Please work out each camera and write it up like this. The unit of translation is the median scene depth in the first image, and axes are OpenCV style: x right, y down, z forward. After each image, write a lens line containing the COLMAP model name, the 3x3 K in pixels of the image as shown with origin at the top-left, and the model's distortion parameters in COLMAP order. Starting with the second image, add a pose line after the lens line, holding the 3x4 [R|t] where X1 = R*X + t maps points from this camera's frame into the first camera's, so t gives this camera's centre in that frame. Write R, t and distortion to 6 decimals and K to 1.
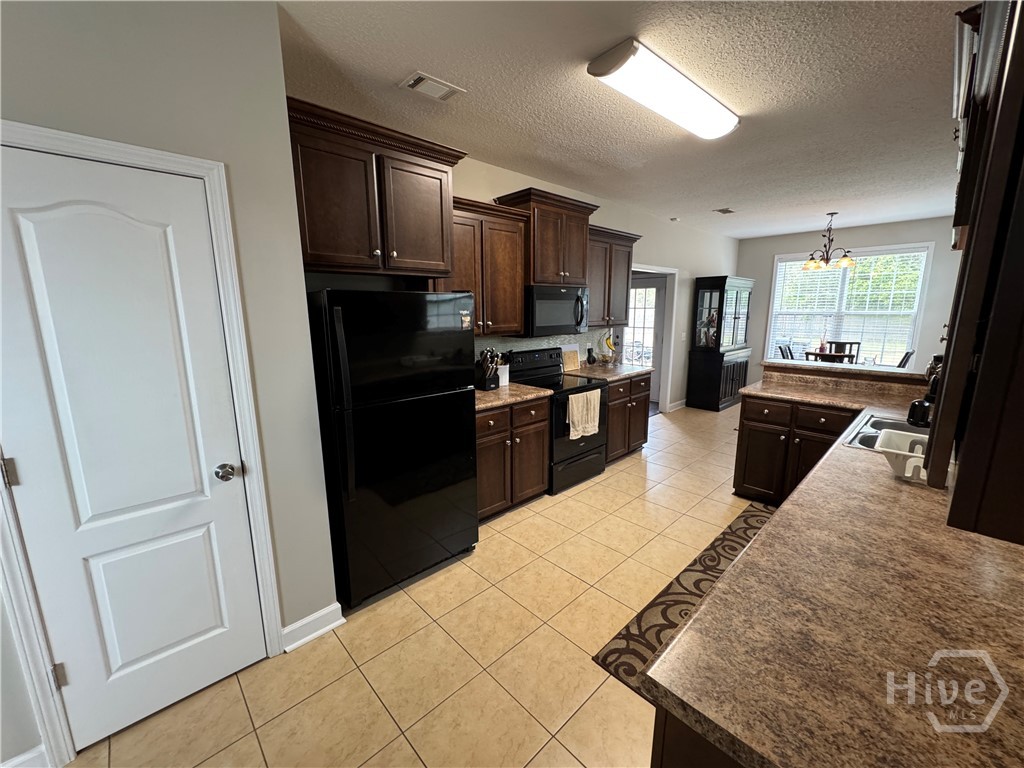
lens RADIAL K [[411.0, 0, 512.0], [0, 411.0, 384.0], [0, 0, 1]] dist [-0.000502, -0.000112]
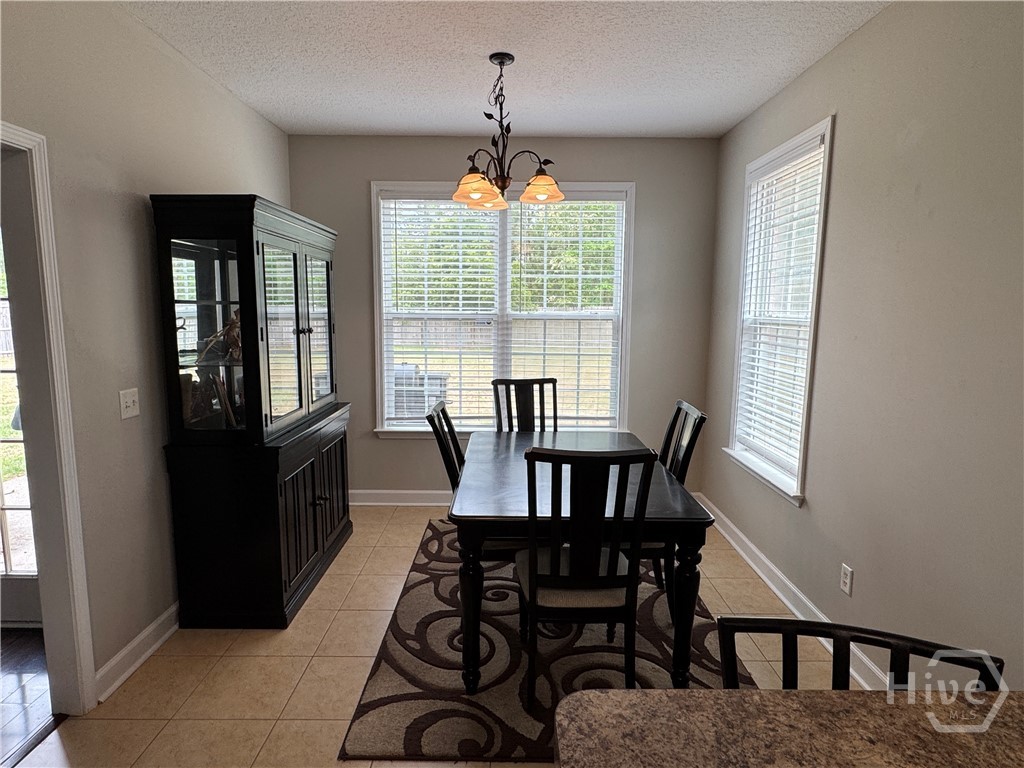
lens RADIAL K [[593.8, 0, 510.2], [0, 593.8, 386.2], [0, 0, 1]] dist [-0.002367, 0.003408]
pose [[0.685669, -0.087754, 0.722604, 0.314606], [0.122728, 0.992432, 0.004067, -0.099760], [-0.717493, 0.085895, 0.691250, 0.556598]]
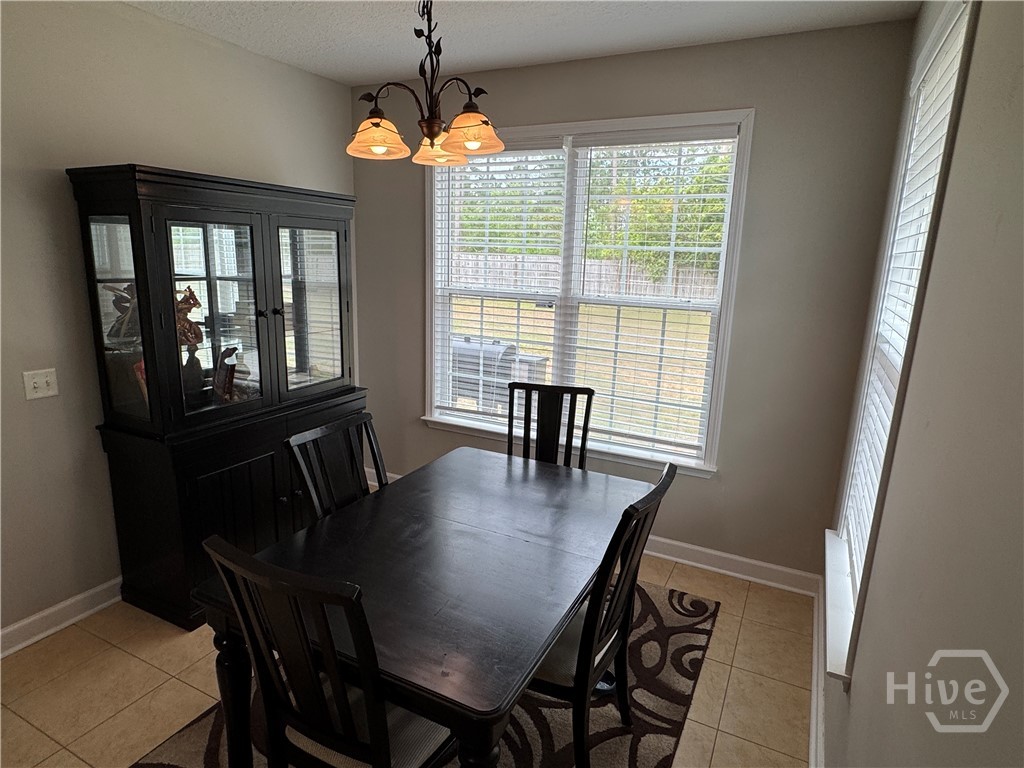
lens RADIAL K [[593.8, 0, 510.2], [0, 593.8, 386.2], [0, 0, 1]] dist [-0.002367, 0.003408]
pose [[0.942339, -0.041939, 0.332022, 0.598803], [0.027802, 0.998498, 0.047217, -0.127314], [-0.333503, -0.035264, 0.942089, 0.532437]]
